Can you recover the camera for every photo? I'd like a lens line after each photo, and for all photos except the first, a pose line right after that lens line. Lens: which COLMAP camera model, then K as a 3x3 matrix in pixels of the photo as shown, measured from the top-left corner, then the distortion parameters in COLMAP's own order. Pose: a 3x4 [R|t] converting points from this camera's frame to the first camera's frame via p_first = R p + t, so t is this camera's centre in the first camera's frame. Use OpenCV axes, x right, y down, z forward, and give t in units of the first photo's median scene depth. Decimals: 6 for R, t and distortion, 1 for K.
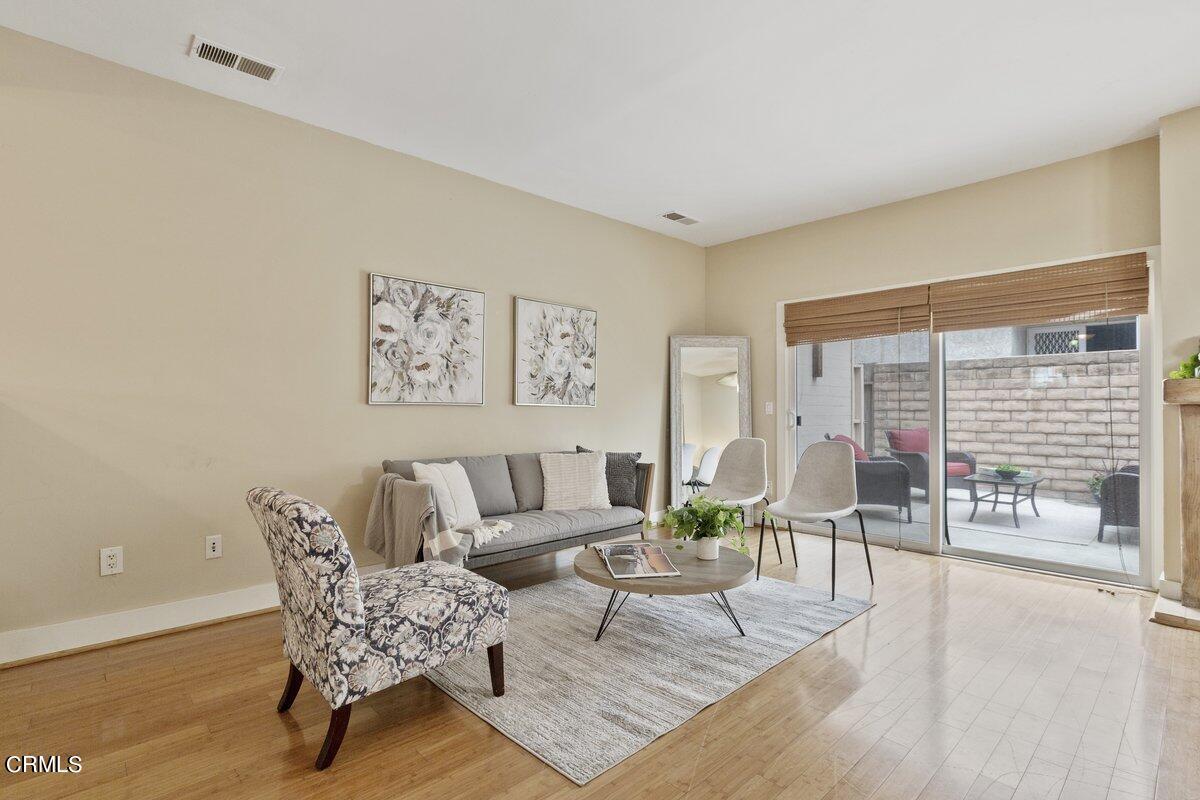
lens RADIAL K [[564.8, 0, 595.8], [0, 564.8, 404.8], [0, 0, 1]] dist [-0.015816, -0.000221]
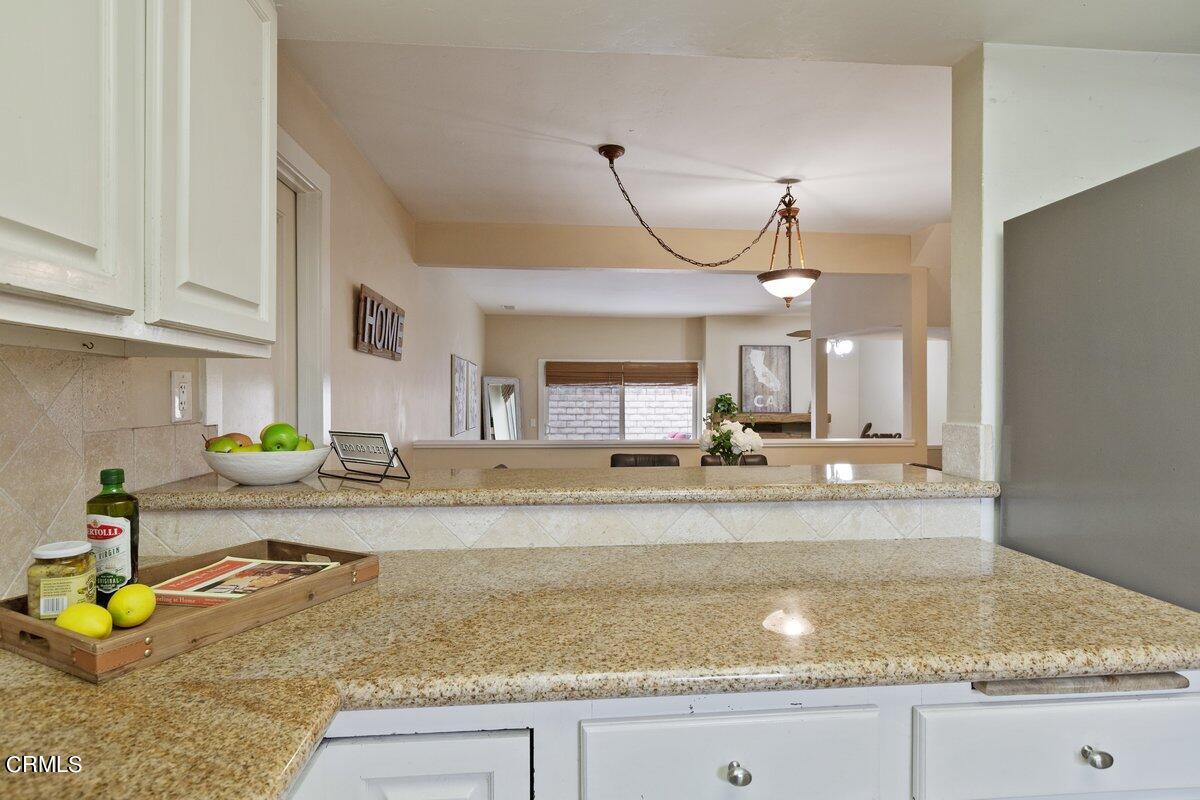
lens RADIAL K [[628.8, 0, 600.0], [0, 628.8, 400.0], [0, 0, 1]] dist [-0.003620, -0.000905]
pose [[0.606953, -0.007332, 0.794704, -1.241591], [-0.007344, 0.999863, 0.014834, -0.107437], [-0.794704, -0.014840, 0.606816, -0.325297]]
